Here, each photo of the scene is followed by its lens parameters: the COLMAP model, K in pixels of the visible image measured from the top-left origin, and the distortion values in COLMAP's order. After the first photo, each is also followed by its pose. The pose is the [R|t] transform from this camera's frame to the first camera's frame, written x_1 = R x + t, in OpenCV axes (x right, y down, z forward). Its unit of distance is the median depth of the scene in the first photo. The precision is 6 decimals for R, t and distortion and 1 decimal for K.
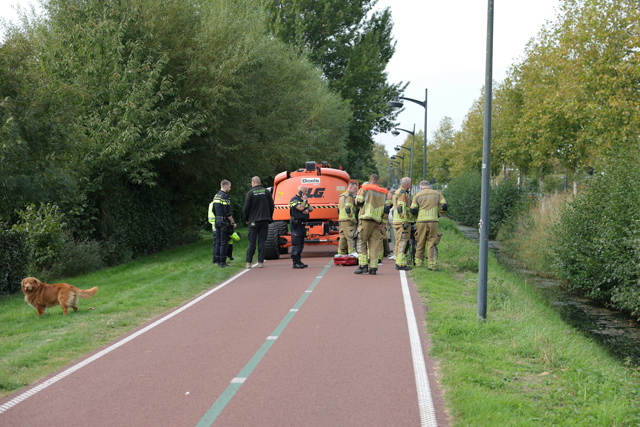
lens RADIAL K [[1265.5, 0, 319.5], [0, 1265.5, 213.0], [0, 0, 1]] dist [0.108226, 0.000000]
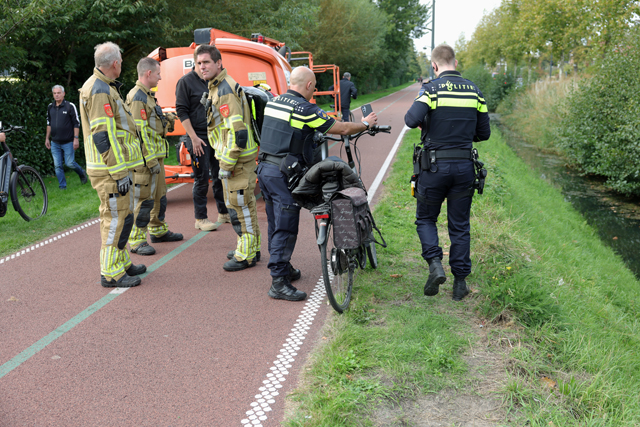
lens RADIAL K [[656.6, 0, 320.8], [0, 656.6, 215.3], [0, 0, 1]] dist [-0.000285, 0.000000]
pose [[0.993879, -0.005235, -0.110354, 0.031795], [0.025307, 0.983104, 0.181288, -0.004762], [0.107540, -0.182971, 0.977219, 0.303524]]
